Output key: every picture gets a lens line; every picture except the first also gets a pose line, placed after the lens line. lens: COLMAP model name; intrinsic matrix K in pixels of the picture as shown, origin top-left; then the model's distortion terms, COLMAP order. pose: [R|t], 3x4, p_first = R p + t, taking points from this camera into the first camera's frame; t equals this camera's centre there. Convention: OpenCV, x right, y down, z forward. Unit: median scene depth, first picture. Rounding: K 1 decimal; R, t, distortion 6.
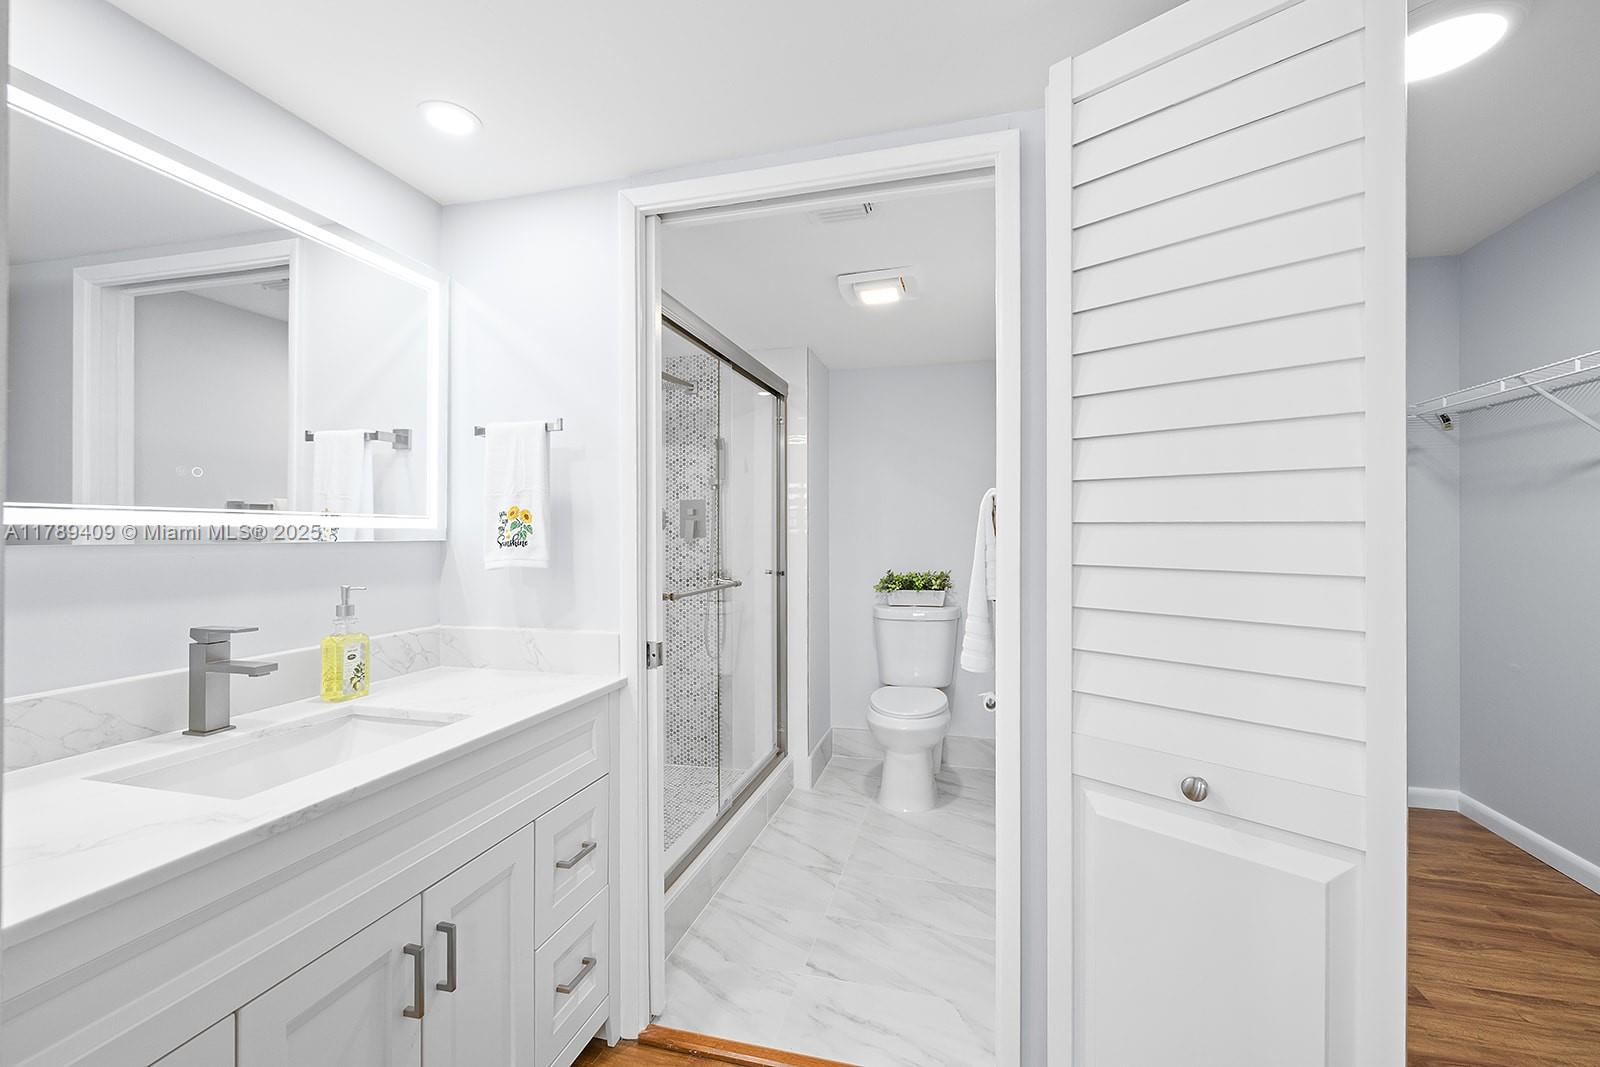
lens RADIAL K [[649.0, 0, 795.9], [0, 649.0, 526.4], [0, 0, 1]] dist [-0.001554, -0.000032]
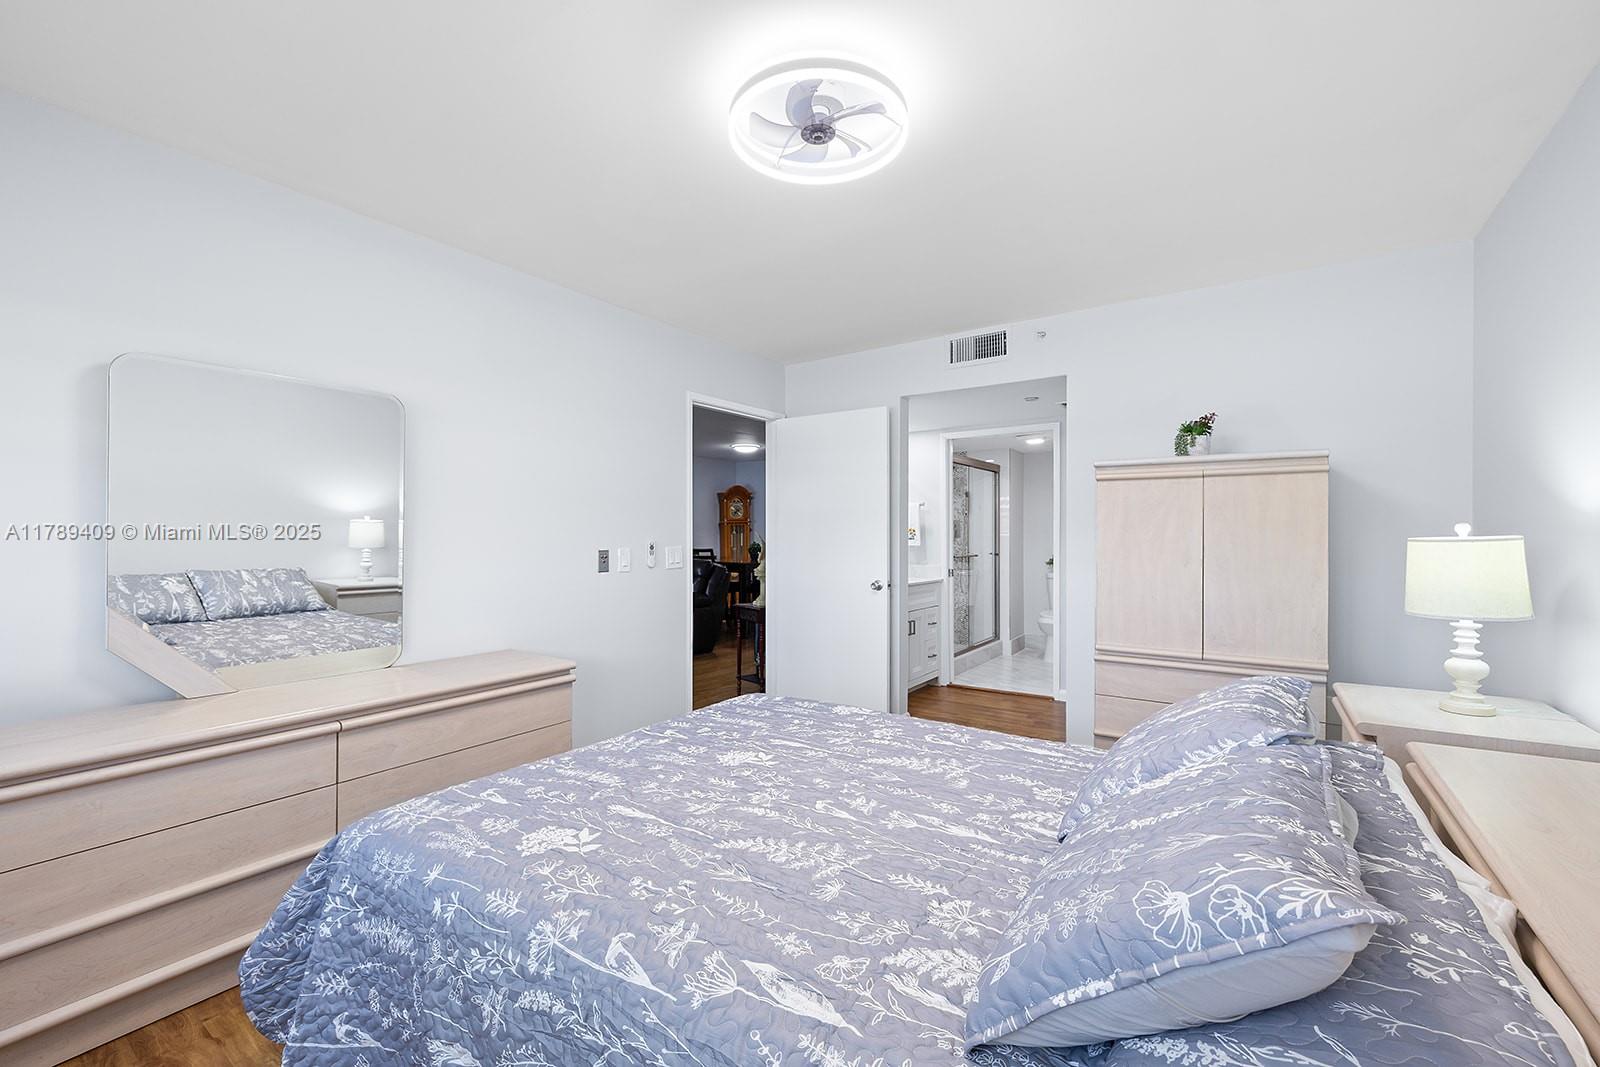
lens RADIAL K [[649.0, 0, 806.7], [0, 649.0, 534.6], [0, 0, 1]] dist [-0.001554, -0.000032]
pose [[0.942791, 0.003560, -0.333367, 0.175004], [-0.001005, 0.999969, 0.007835, -0.017272], [0.333384, -0.007052, 0.942765, -2.184357]]
